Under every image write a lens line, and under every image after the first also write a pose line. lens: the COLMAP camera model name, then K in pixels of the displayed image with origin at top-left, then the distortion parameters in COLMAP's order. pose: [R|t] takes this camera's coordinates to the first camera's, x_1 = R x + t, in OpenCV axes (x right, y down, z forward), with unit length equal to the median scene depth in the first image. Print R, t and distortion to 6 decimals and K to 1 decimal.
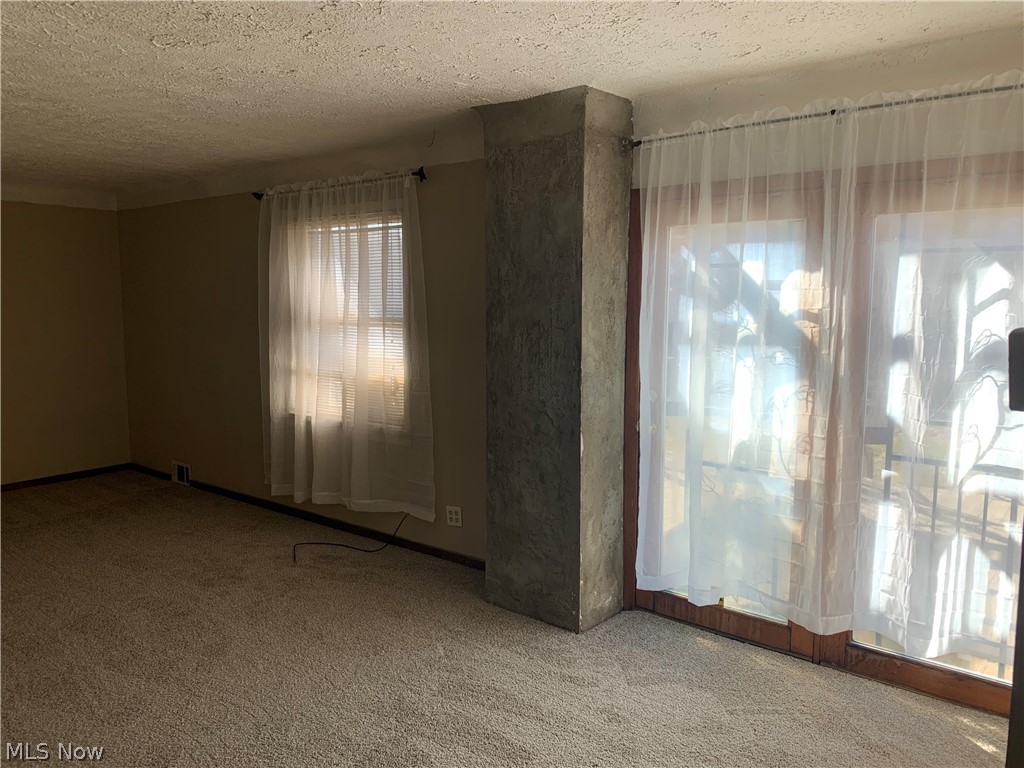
lens RADIAL K [[807.6, 0, 512.0], [0, 807.6, 384.0], [0, 0, 1]] dist [0.061870, -0.079634]
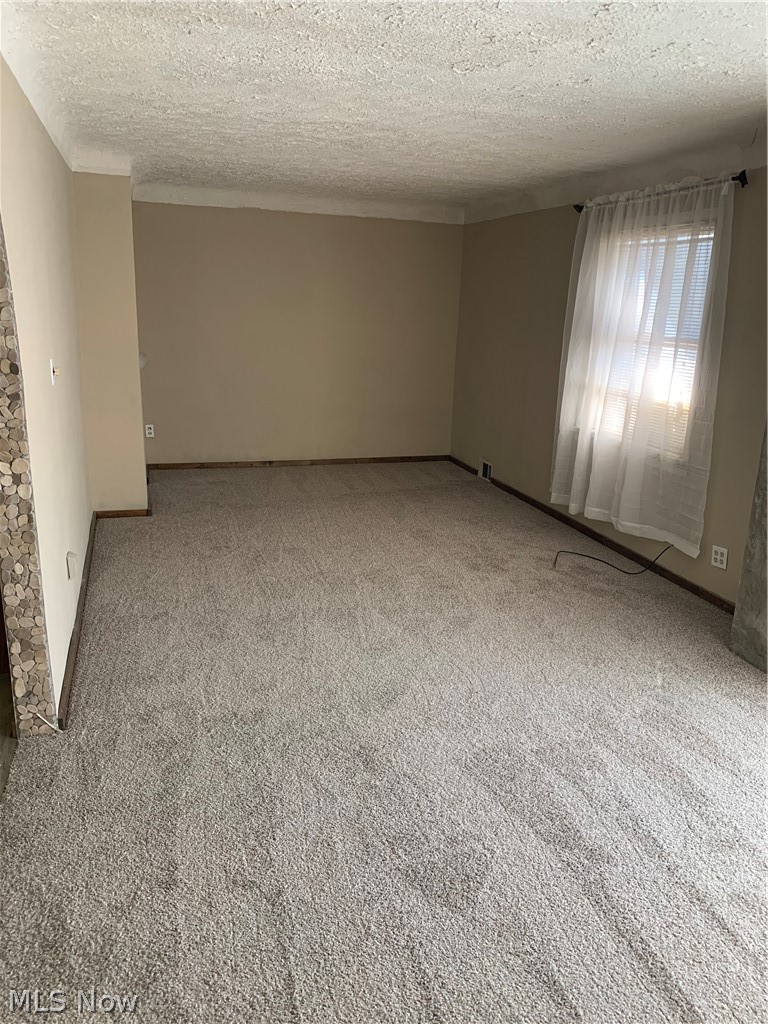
lens RADIAL K [[807.6, 0, 384.0], [0, 807.6, 512.0], [0, 0, 1]] dist [0.061870, -0.079634]
pose [[0.825563, 0.176791, -0.535902, 0.104842], [-0.100667, 0.980564, 0.168403, -0.008471], [0.555259, -0.085079, 0.827315, -0.001416]]
